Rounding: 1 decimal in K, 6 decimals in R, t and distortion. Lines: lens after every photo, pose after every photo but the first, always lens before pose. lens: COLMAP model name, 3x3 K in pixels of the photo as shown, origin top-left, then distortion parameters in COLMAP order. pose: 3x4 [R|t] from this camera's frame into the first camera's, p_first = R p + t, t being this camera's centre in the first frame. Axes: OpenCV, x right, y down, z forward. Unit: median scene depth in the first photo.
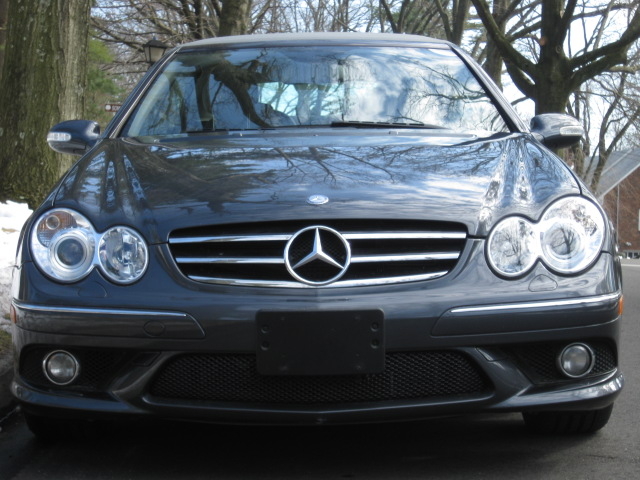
lens RADIAL K [[1331.4, 0, 320.0], [0, 1331.4, 240.0], [0, 0, 1]] dist [-0.068078, -0.070533]
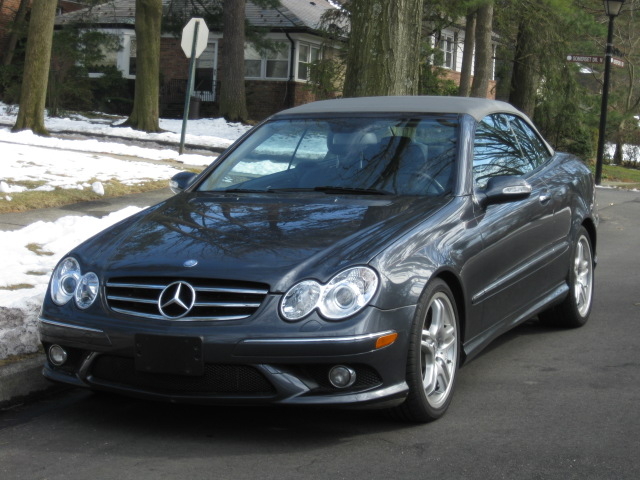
lens RADIAL K [[1331.4, 0, 320.0], [0, 1331.4, 240.0], [0, 0, 1]] dist [-0.068078, -0.070533]
pose [[0.918364, 0.045106, -0.393157, 0.782729], [-0.022865, 0.997871, 0.061074, -0.162595], [0.395075, -0.047099, 0.917441, -0.413935]]
